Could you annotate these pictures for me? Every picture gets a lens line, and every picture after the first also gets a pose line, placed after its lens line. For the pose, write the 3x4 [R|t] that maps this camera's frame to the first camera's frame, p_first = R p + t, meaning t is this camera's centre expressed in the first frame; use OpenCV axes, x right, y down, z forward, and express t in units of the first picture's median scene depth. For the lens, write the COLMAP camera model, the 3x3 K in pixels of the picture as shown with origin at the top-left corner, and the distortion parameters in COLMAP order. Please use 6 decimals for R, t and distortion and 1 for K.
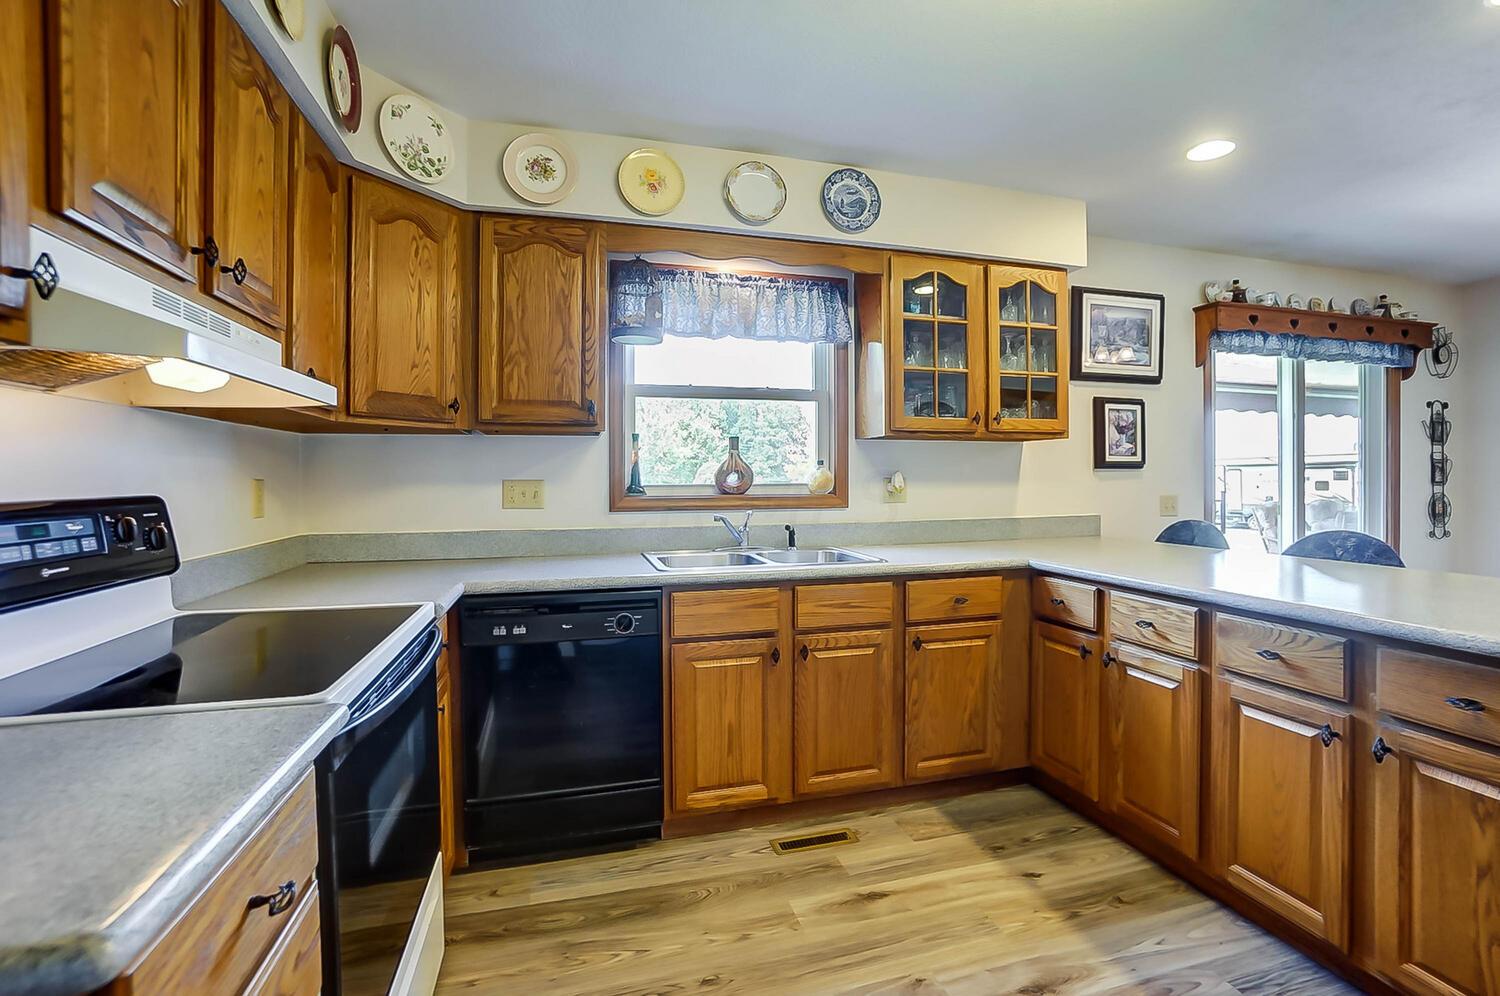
lens RADIAL K [[682.1, 0, 752.5], [0, 682.1, 478.2], [0, 0, 1]] dist [-0.036741, -0.000041]
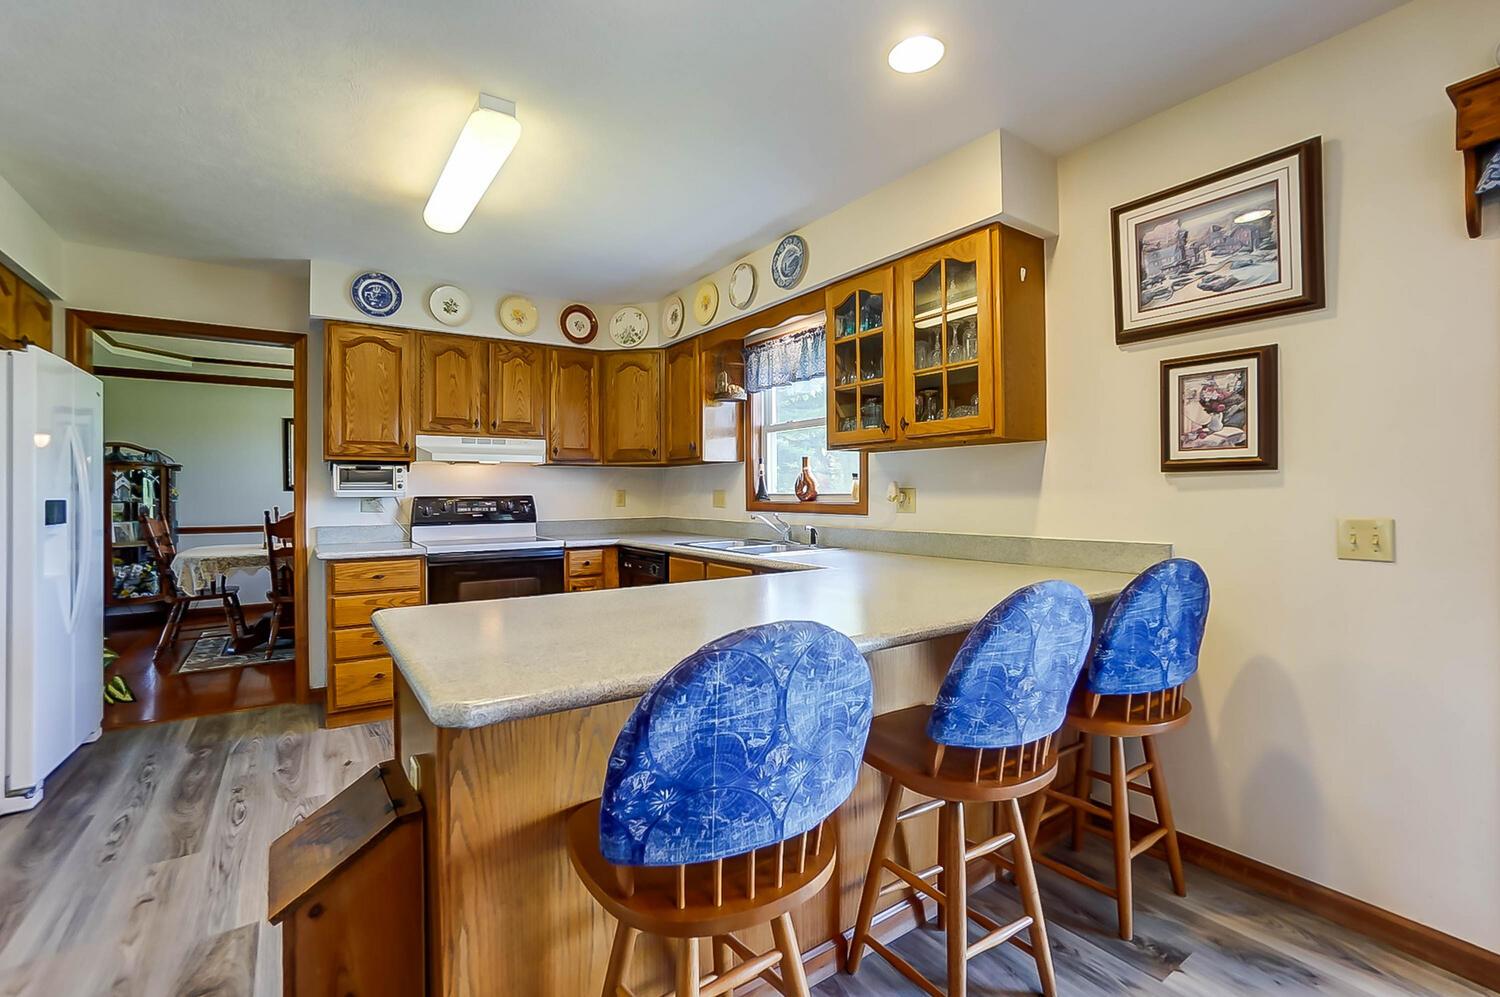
lens RADIAL K [[664.8, 0, 750.0], [0, 664.8, 498.5], [0, 0, 1]] dist [0.000064, -0.000008]
pose [[0.334459, 0.008479, -0.942372, 1.161769], [-0.000382, 0.999961, 0.008861, 0.007037], [0.942410, -0.002604, 0.334449, 0.487400]]
